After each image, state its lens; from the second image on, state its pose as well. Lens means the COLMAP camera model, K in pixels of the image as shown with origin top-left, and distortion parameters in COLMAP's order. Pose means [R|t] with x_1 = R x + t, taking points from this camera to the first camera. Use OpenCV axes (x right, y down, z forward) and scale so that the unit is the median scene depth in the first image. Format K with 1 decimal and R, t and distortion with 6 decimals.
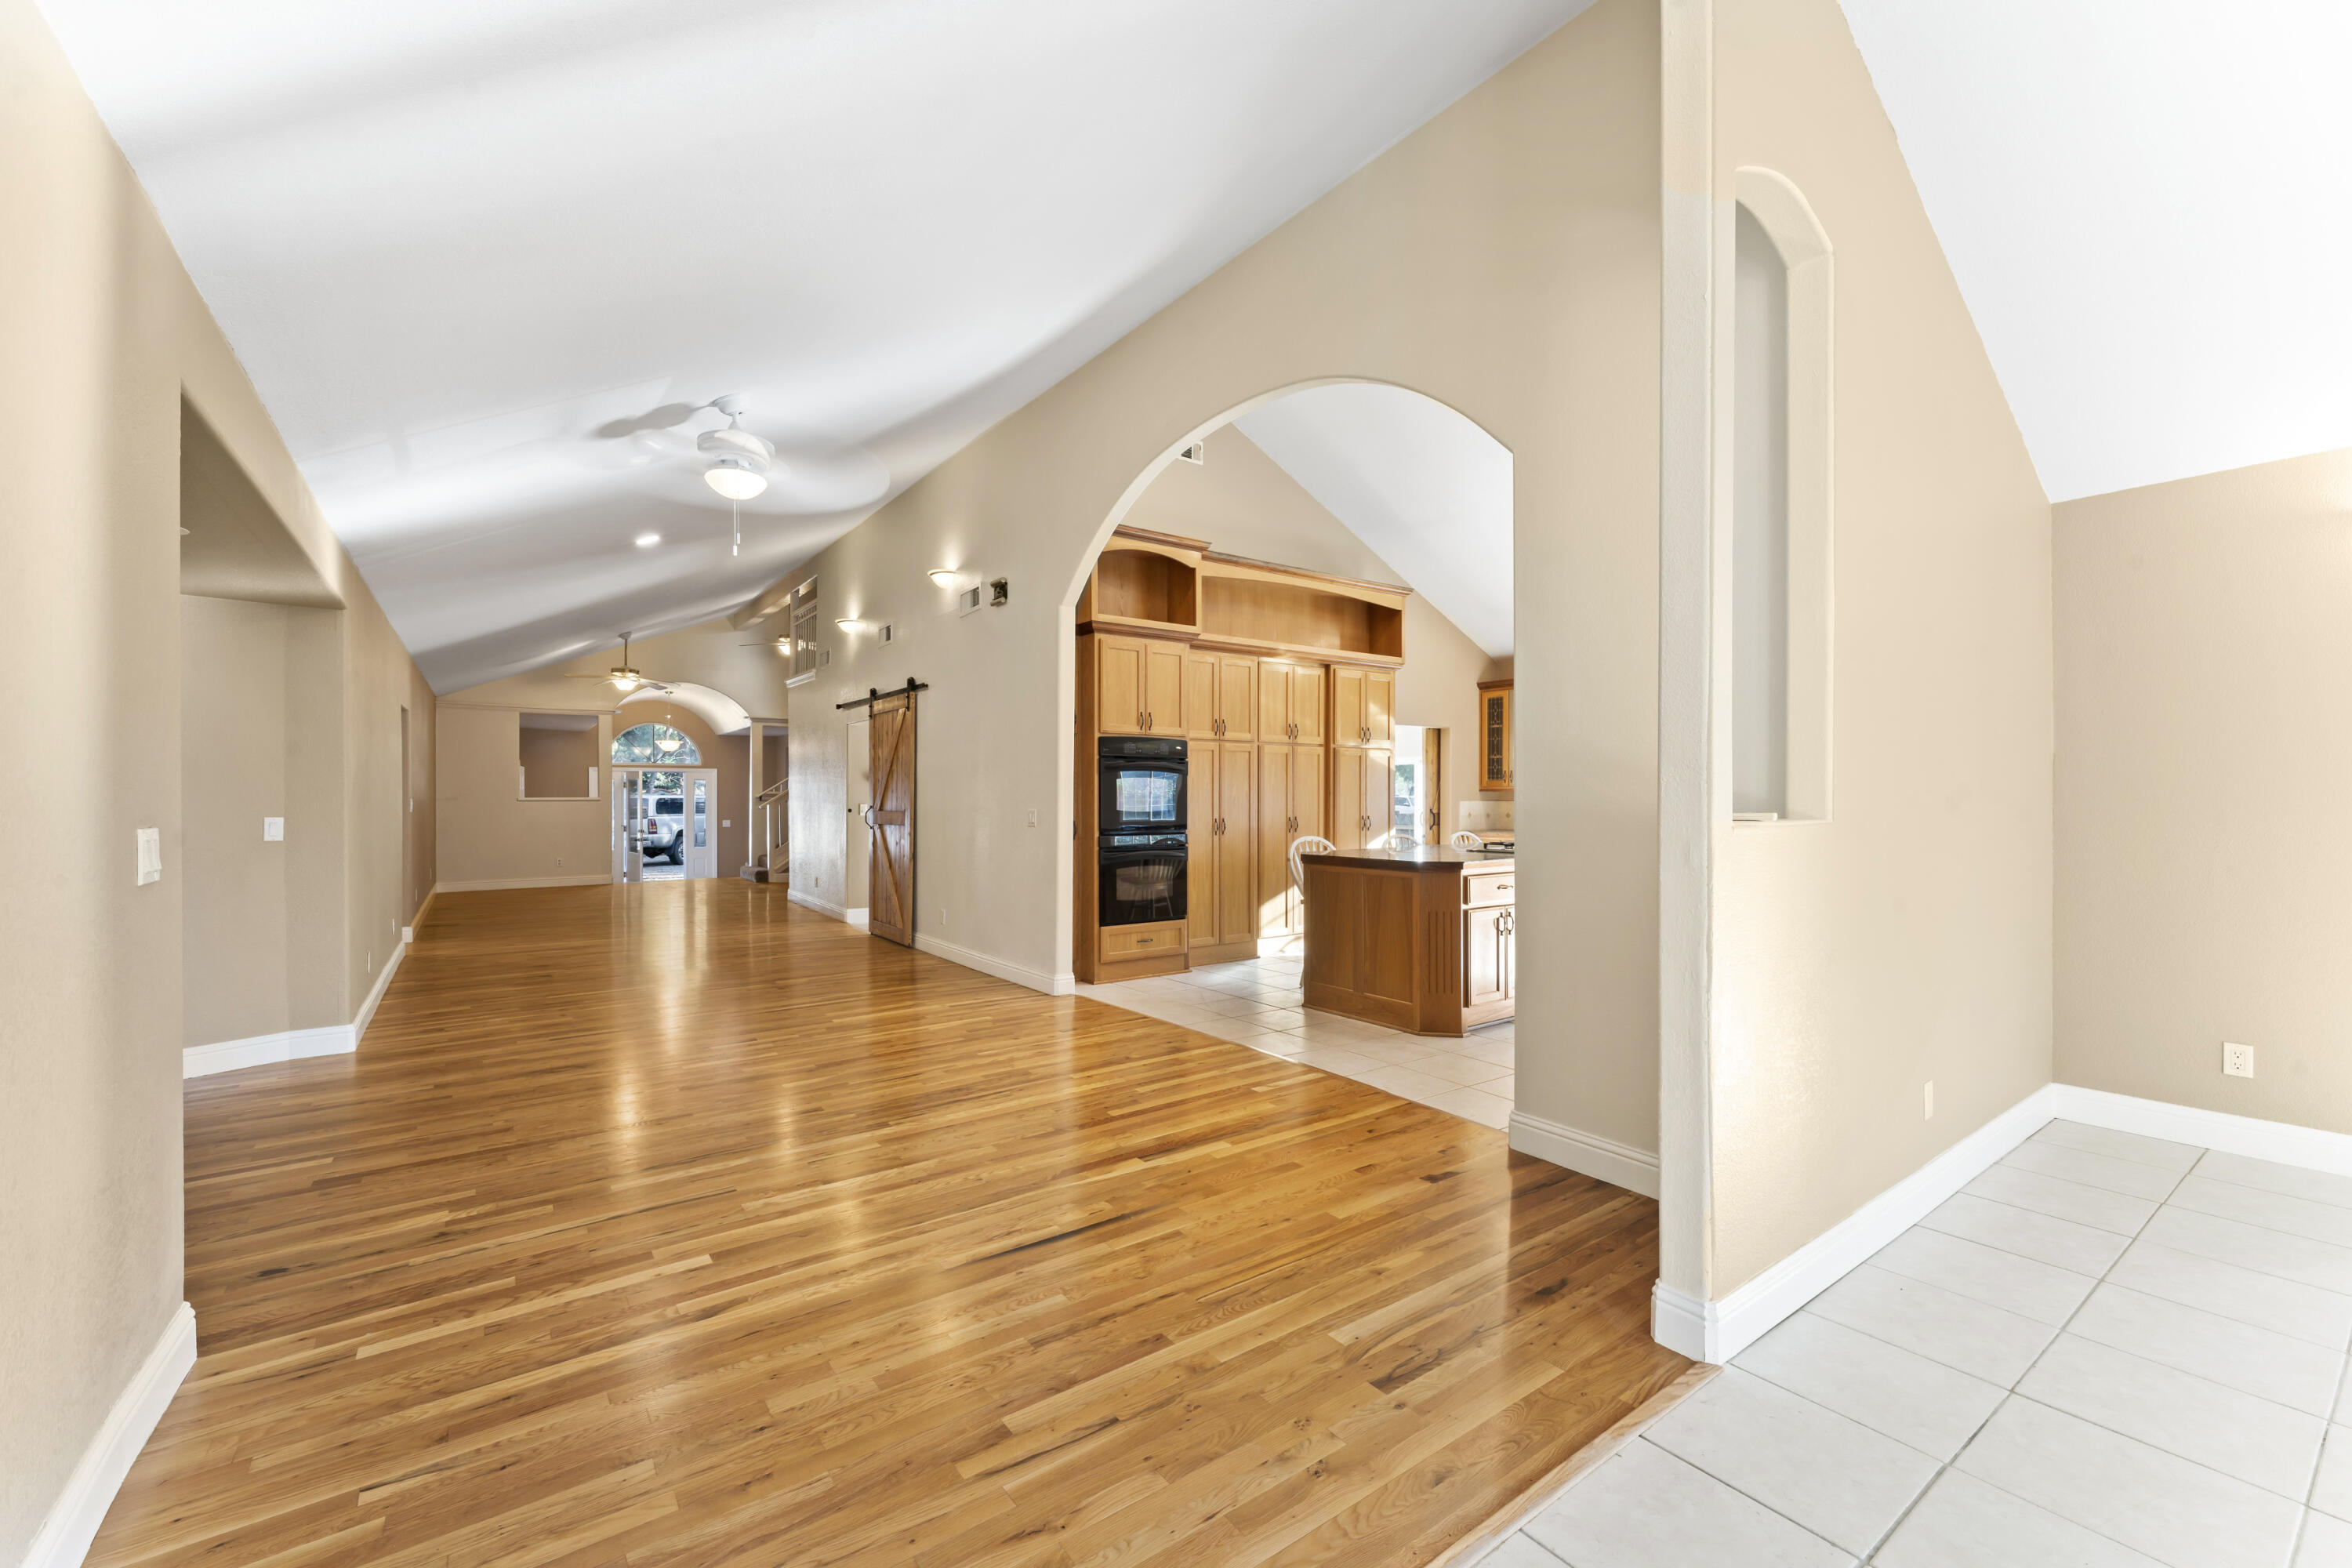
lens RADIAL K [[936.3, 0, 1168.9], [0, 936.3, 785.6], [0, 0, 1]] dist [-0.000106, 0.000156]
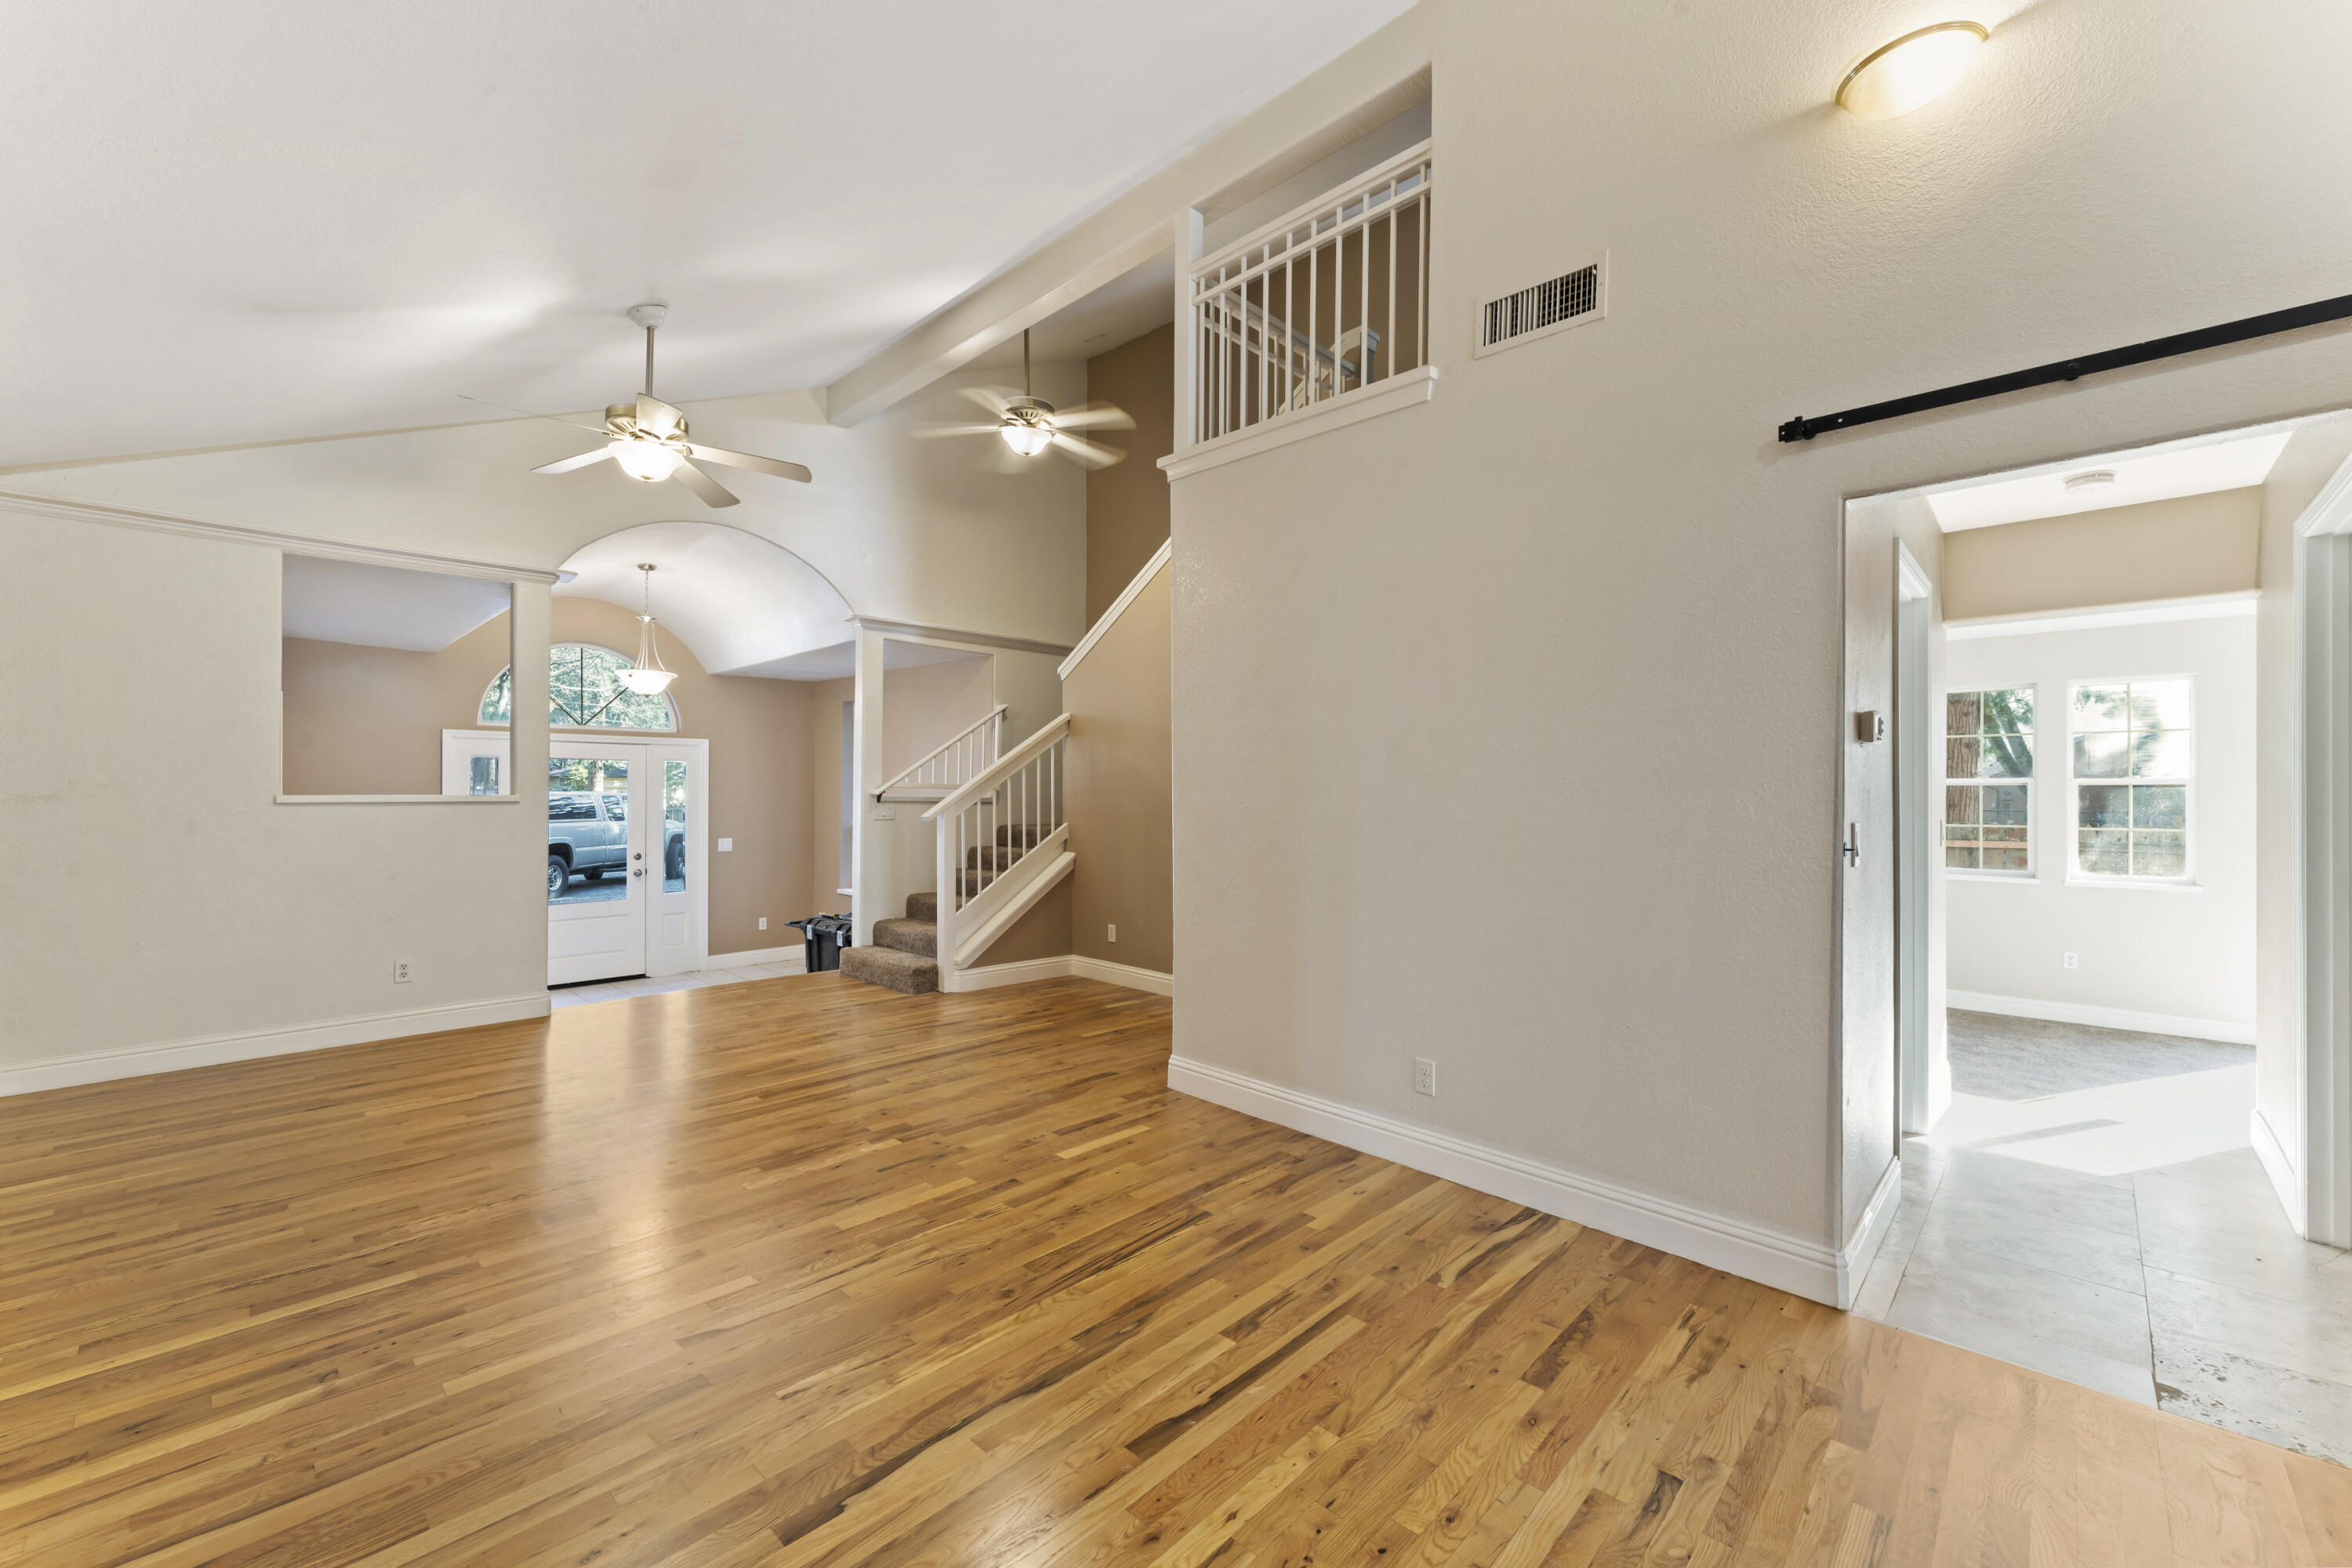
lens RADIAL K [[936.3, 0, 1156.2], [0, 936.3, 795.2], [0, 0, 1]] dist [-0.000106, 0.000156]
pose [[0.984705, -0.000611, 0.174228, -0.337878], [-0.000660, 0.999974, 0.007239, 0.009424], [-0.174227, -0.007243, 0.984679, 0.459533]]
